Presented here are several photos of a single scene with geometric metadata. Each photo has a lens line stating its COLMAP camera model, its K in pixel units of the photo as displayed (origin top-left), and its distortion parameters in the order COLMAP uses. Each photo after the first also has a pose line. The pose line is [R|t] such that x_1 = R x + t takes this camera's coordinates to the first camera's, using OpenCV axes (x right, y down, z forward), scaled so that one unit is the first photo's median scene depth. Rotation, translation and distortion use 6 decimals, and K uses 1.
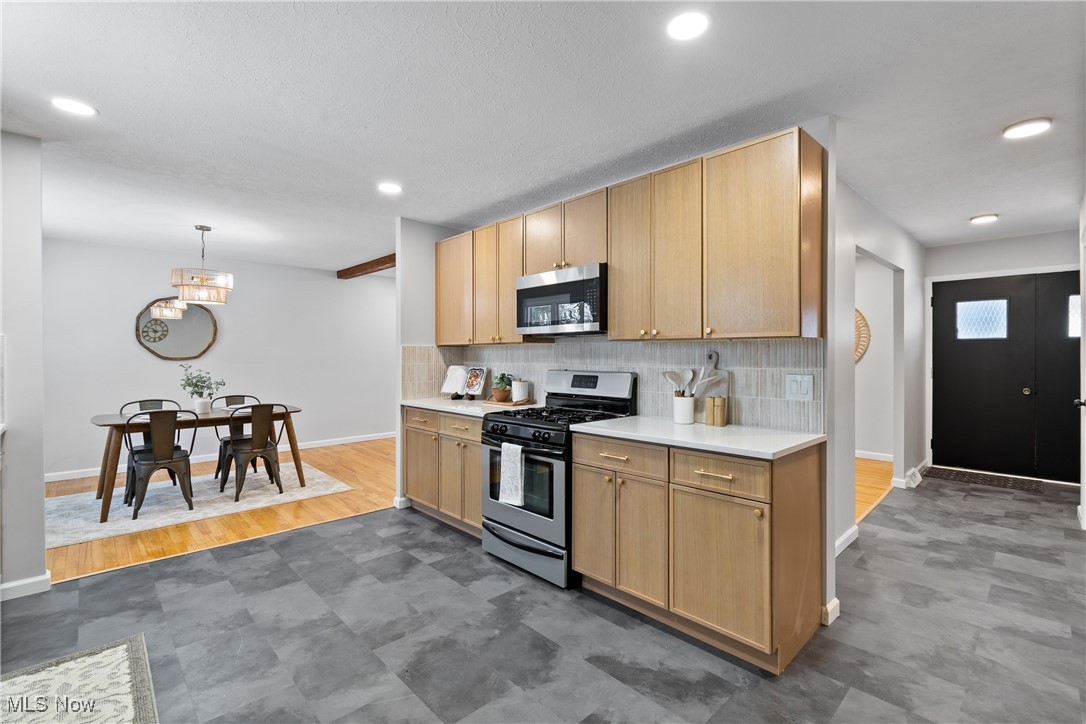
lens RADIAL K [[479.6, 0, 555.8], [0, 479.6, 356.7], [0, 0, 1]] dist [0.000888, -0.003494]
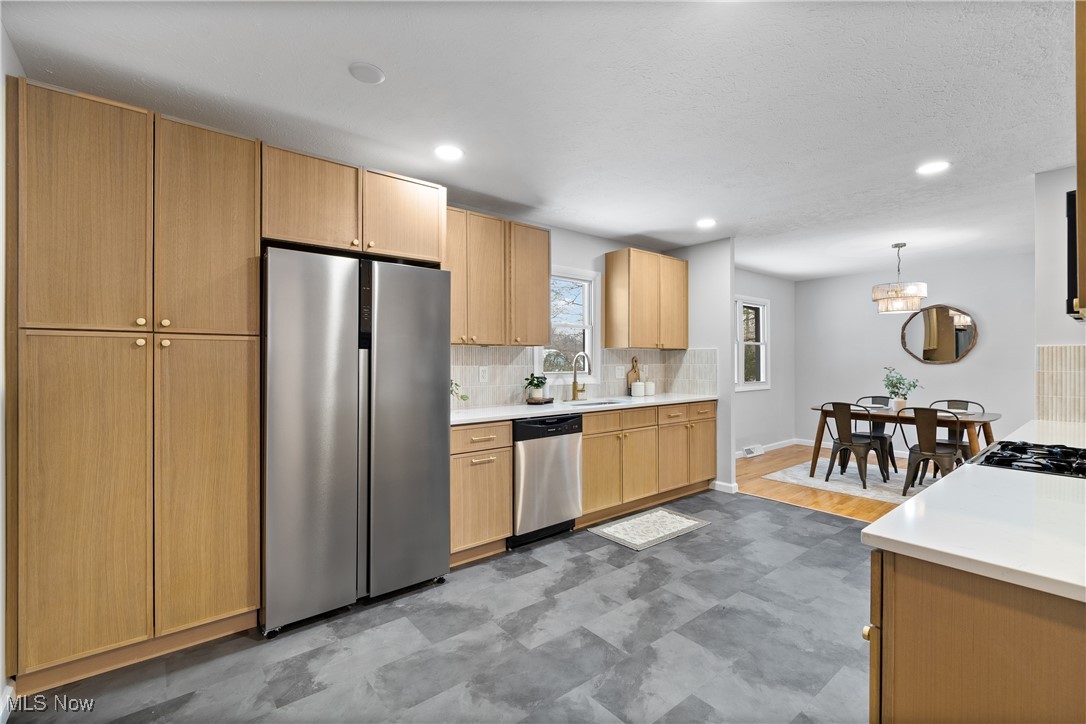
lens RADIAL K [[478.9, 0, 554.4], [0, 478.9, 360.3], [0, 0, 1]] dist [0.001065, -0.000494]
pose [[-0.077283, 0.001323, -0.997008, 0.690276], [-0.002980, 0.999994, 0.001558, -0.000445], [0.997005, 0.003091, -0.077279, 0.453060]]
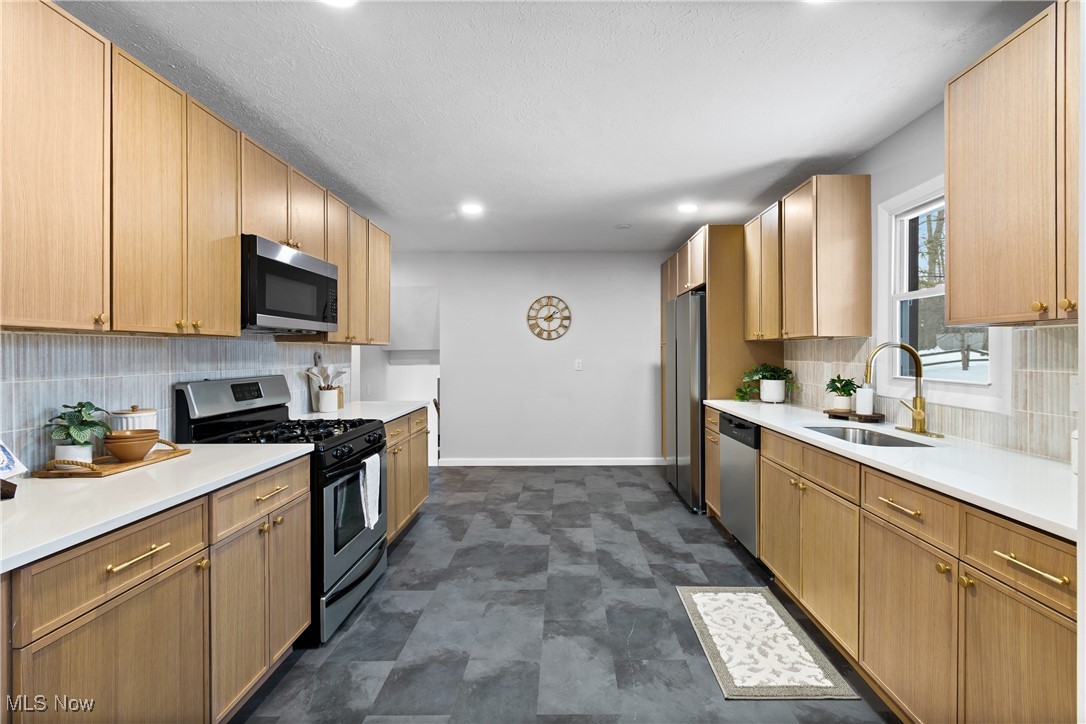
lens RADIAL K [[486.1, 0, 561.6], [0, 486.1, 353.5], [0, 0, 1]] dist [0.001739, -0.001144]
pose [[-0.708633, 0.000401, 0.705577, -0.984913], [0.005389, 0.999974, 0.004845, -0.011141], [-0.705557, 0.007236, -0.708617, 1.402739]]
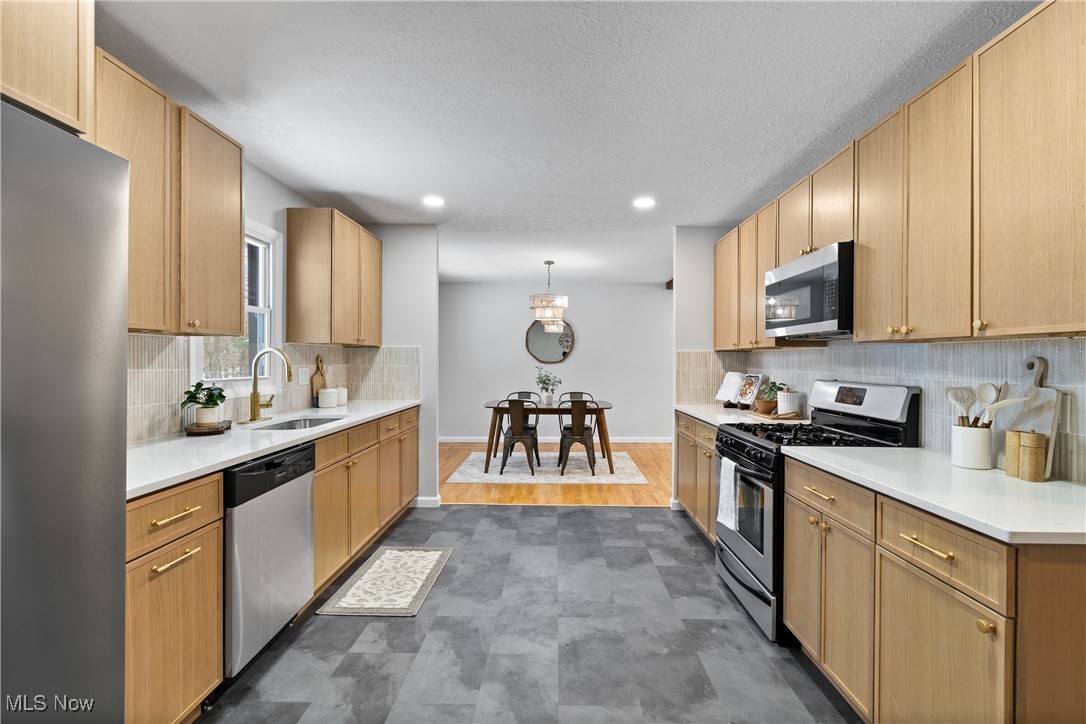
lens RADIAL K [[478.9, 0, 554.4], [0, 478.9, 360.3], [0, 0, 1]] dist [0.001065, -0.000494]
pose [[0.709796, 0.005230, -0.704388, 0.311105], [-0.007892, 0.999969, -0.000528, -0.001714], [0.704363, 0.005934, 0.709815, 0.131233]]
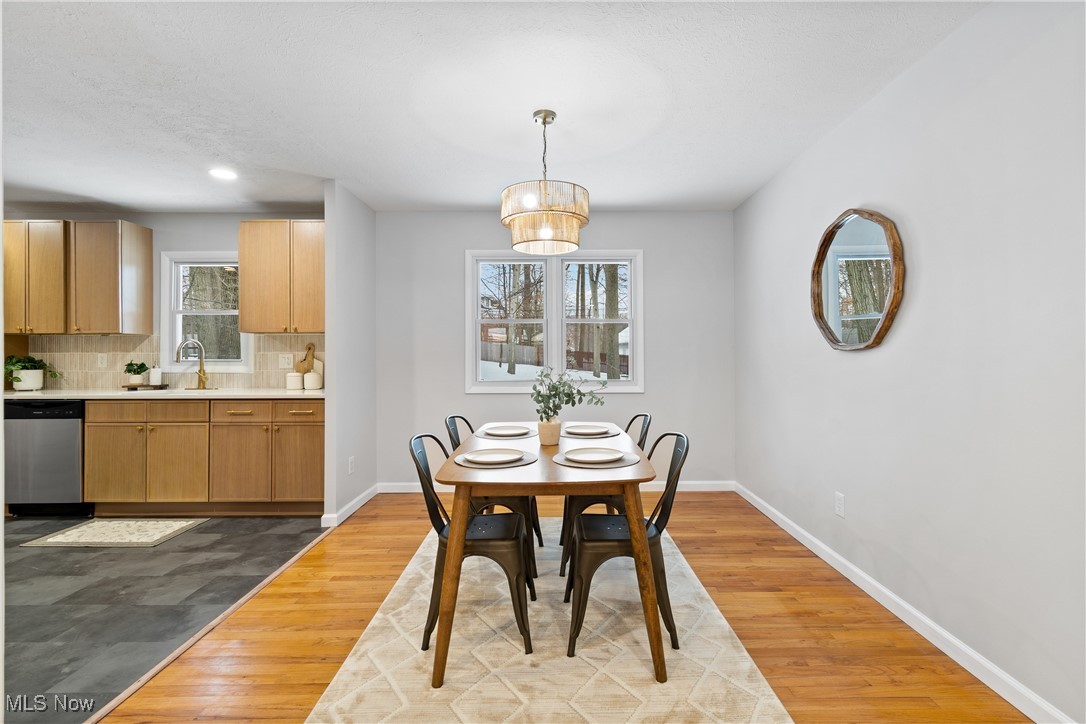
lens RADIAL K [[486.1, 0, 561.6], [0, 486.1, 353.5], [0, 0, 1]] dist [0.001739, -0.001144]
pose [[-0.696208, 0.002609, -0.717836, -0.533100], [-0.000188, 0.999993, 0.003817, 0.013898], [0.717840, 0.002792, -0.696202, 2.221589]]
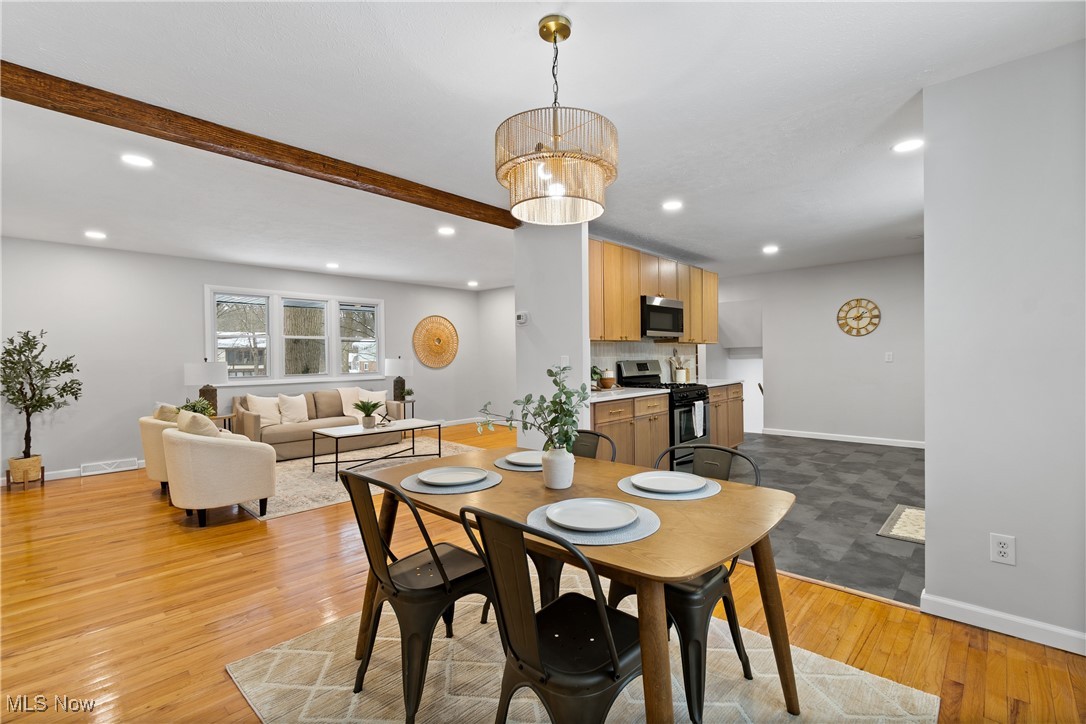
lens RADIAL K [[480.8, 0, 547.3], [0, 480.8, 360.6], [0, 0, 1]] dist [-0.007340, 0.000471]
pose [[-0.037167, -0.009473, 0.999264, -1.801846], [0.018469, 0.999778, 0.010164, 0.009885], [-0.999138, 0.018833, -0.036984, 1.617745]]
